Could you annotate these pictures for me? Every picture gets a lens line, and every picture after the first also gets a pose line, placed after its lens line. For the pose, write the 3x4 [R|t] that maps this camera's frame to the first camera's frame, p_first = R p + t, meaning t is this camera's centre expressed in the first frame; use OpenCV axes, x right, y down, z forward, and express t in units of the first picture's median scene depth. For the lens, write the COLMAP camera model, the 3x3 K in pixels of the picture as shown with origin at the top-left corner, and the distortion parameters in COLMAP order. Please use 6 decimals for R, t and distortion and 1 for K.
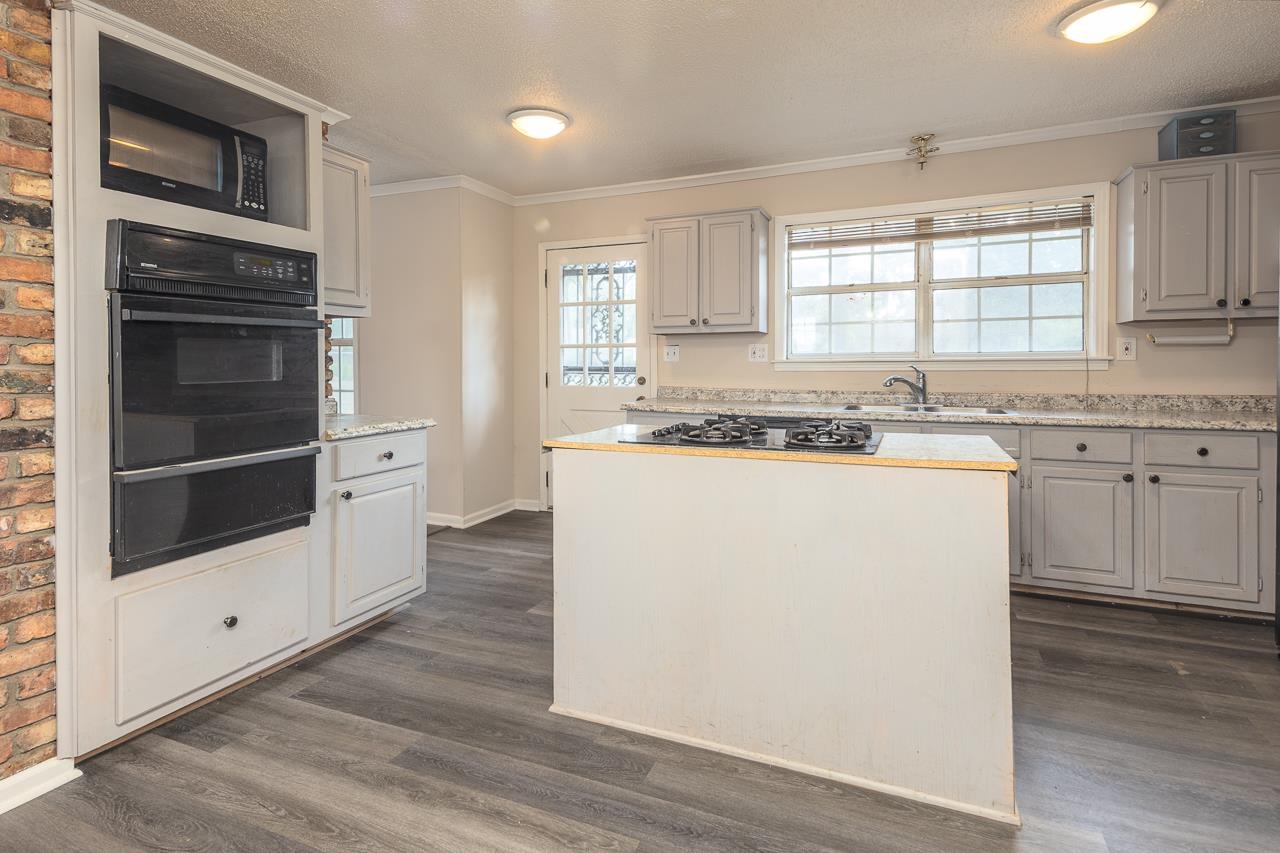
lens RADIAL K [[624.0, 0, 659.4], [0, 624.0, 368.9], [0, 0, 1]] dist [0.056394, -0.022317]
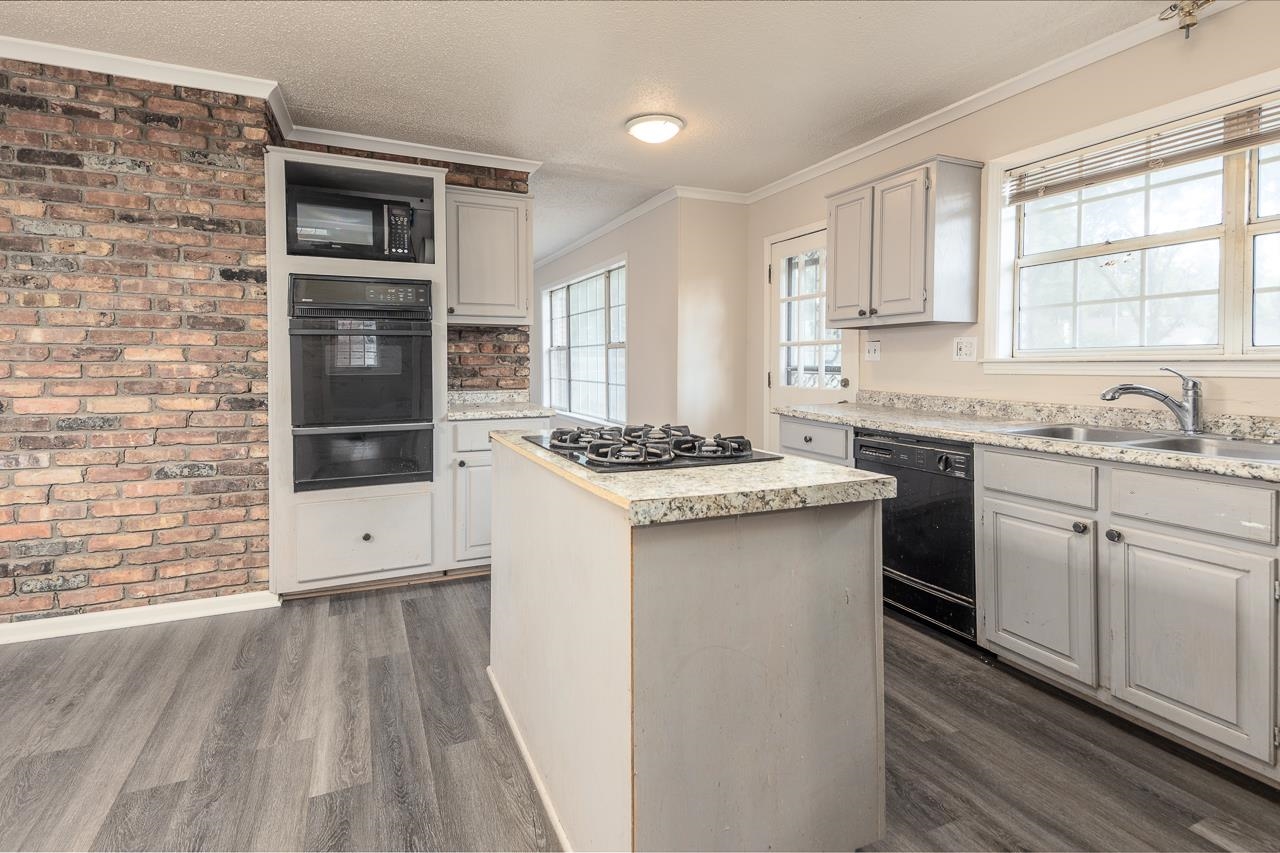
lens RADIAL K [[652.1, 0, 687.5], [0, 652.1, 374.8], [0, 0, 1]] dist [0.061146, -0.026627]
pose [[0.727776, 0.016025, -0.685628, 0.586833], [-0.008630, 0.999862, 0.014209, -0.004392], [0.685760, -0.004423, 0.727814, 0.256535]]
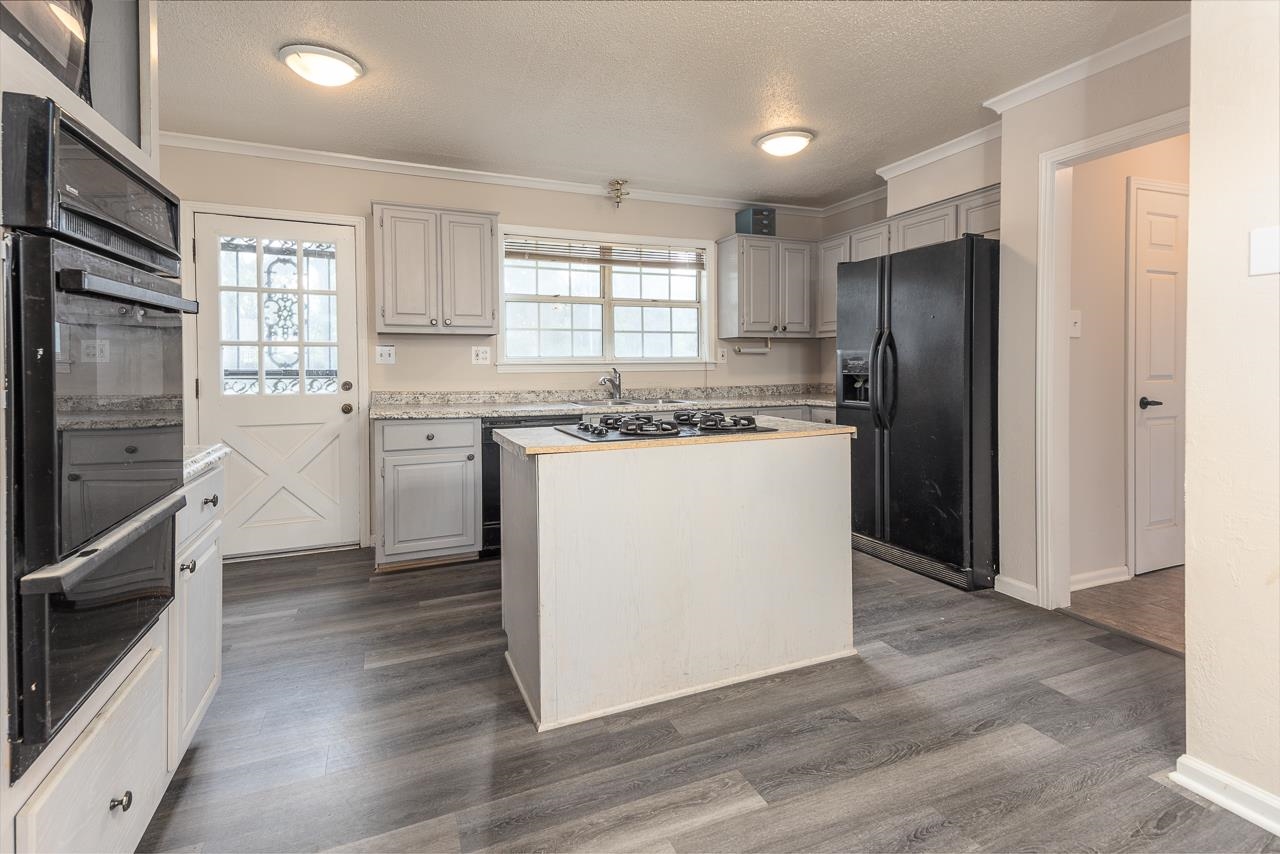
lens RADIAL K [[609.6, 0, 633.8], [0, 609.6, 380.9], [0, 0, 1]] dist [0.053603, -0.020680]
pose [[0.703007, -0.019205, 0.710924, -0.478135], [0.007899, 0.999784, 0.019198, -0.002124], [-0.711139, -0.007881, 0.703007, 0.164906]]
